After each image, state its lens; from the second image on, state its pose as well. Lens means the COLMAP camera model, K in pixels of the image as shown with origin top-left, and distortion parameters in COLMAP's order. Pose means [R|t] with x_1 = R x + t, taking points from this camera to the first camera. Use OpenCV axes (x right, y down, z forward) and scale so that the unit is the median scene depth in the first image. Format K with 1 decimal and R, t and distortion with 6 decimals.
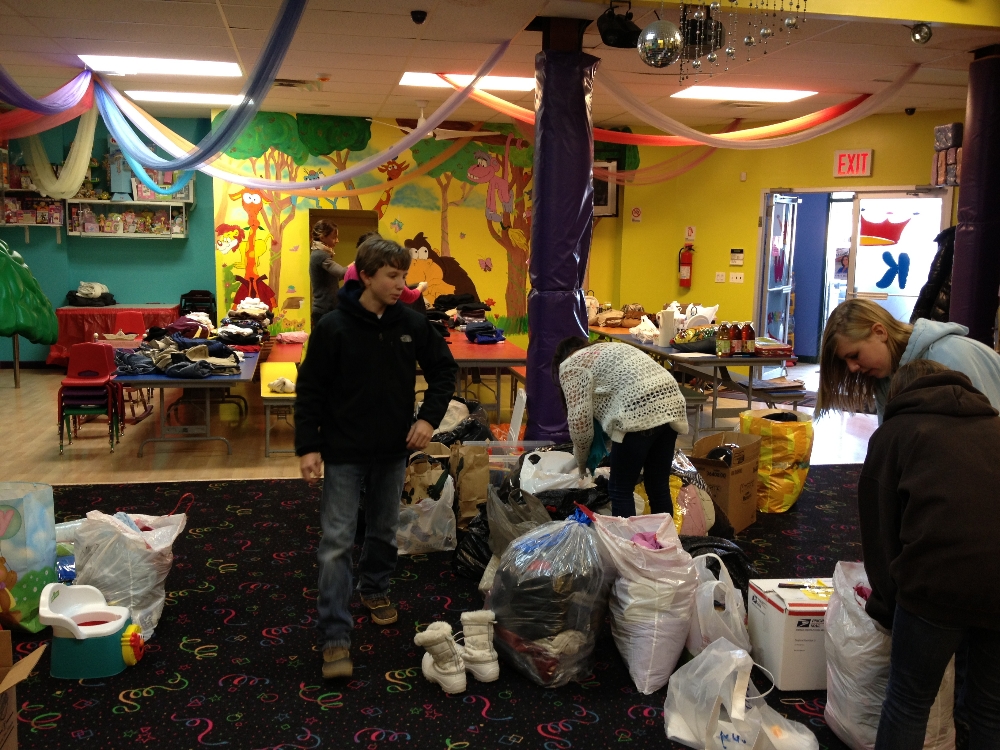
lens RADIAL K [[932.8, 0, 496.3], [0, 932.8, 372.3], [0, 0, 1]] dist [0.130322, -0.266601]
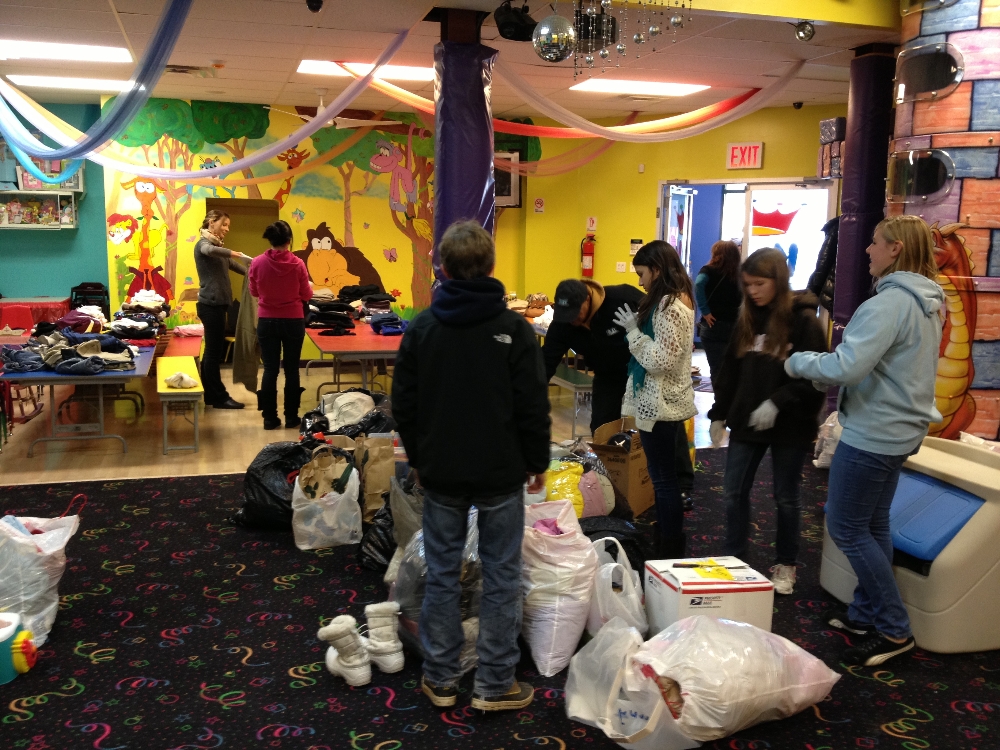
lens RADIAL K [[932.8, 0, 496.3], [0, 932.8, 372.3], [0, 0, 1]] dist [0.130322, -0.266601]
pose [[0.995305, -0.016835, 0.095317, 0.004217], [0.015696, 0.999796, 0.012690, -0.001405], [-0.095511, -0.011134, 0.995366, -0.004038]]
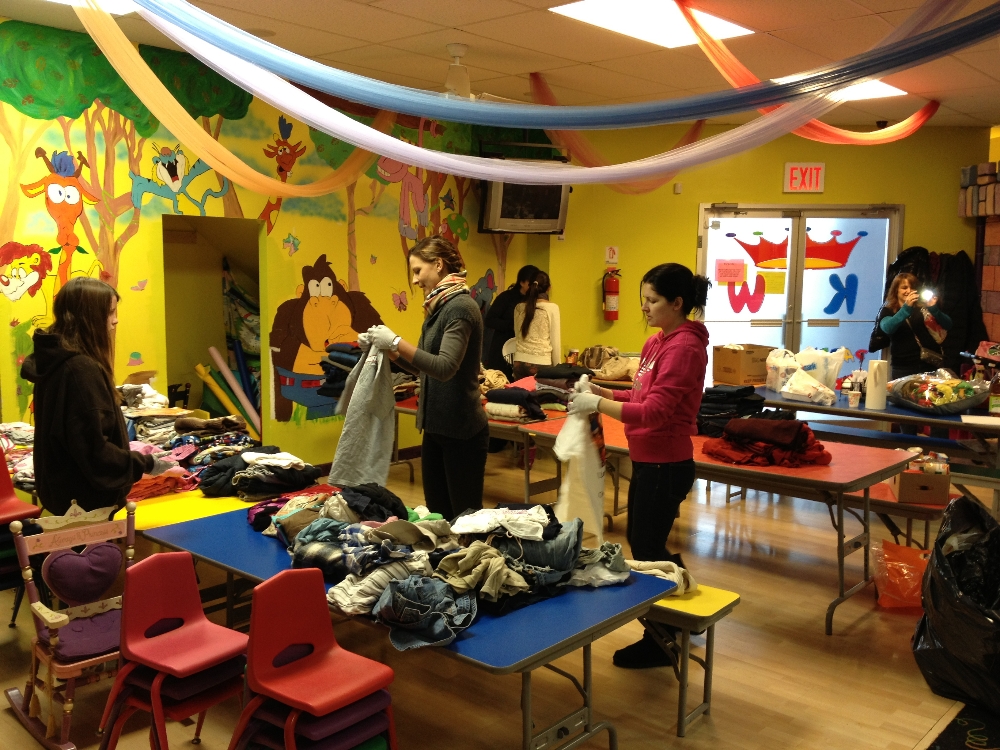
lens RADIAL K [[932.8, 0, 496.3], [0, 932.8, 372.3], [0, 0, 1]] dist [0.130322, -0.266601]
pose [[0.800611, -0.080038, 0.593815, -0.434264], [0.085762, 0.996141, 0.018637, -0.082949], [-0.593015, 0.036006, 0.804386, 0.484700]]
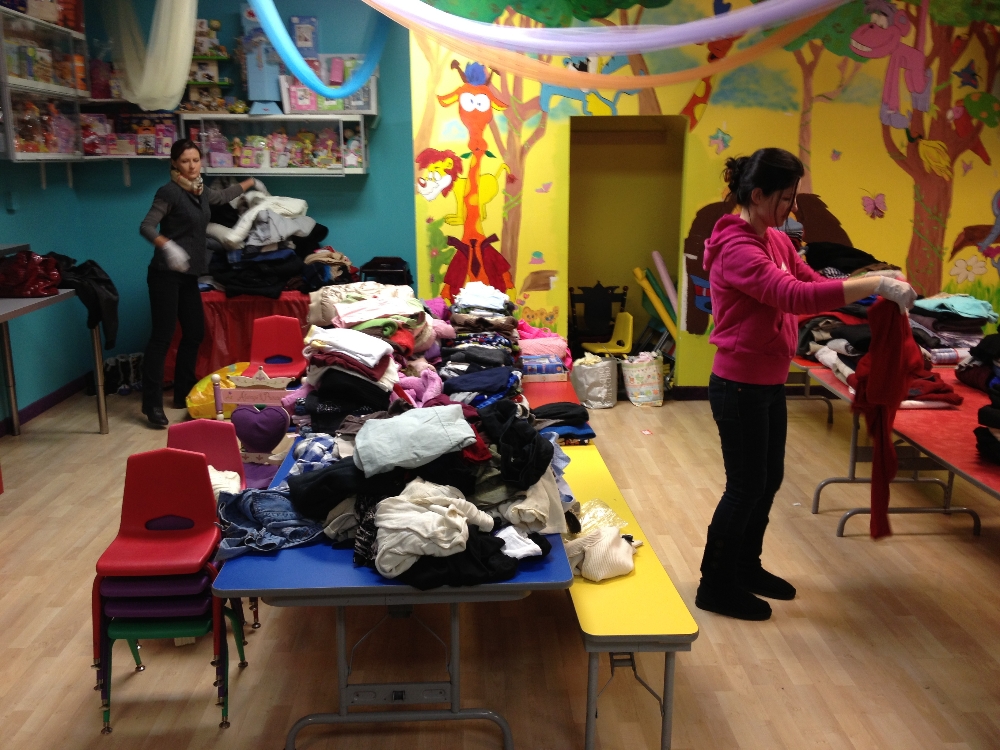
lens RADIAL K [[932.8, 0, 496.3], [0, 932.8, 372.3], [0, 0, 1]] dist [0.130322, -0.266601]
pose [[0.986836, 0.012075, -0.161271, -0.168881], [0.001167, 0.996651, 0.081766, -0.073927], [0.161719, -0.080878, 0.983517, 0.468775]]
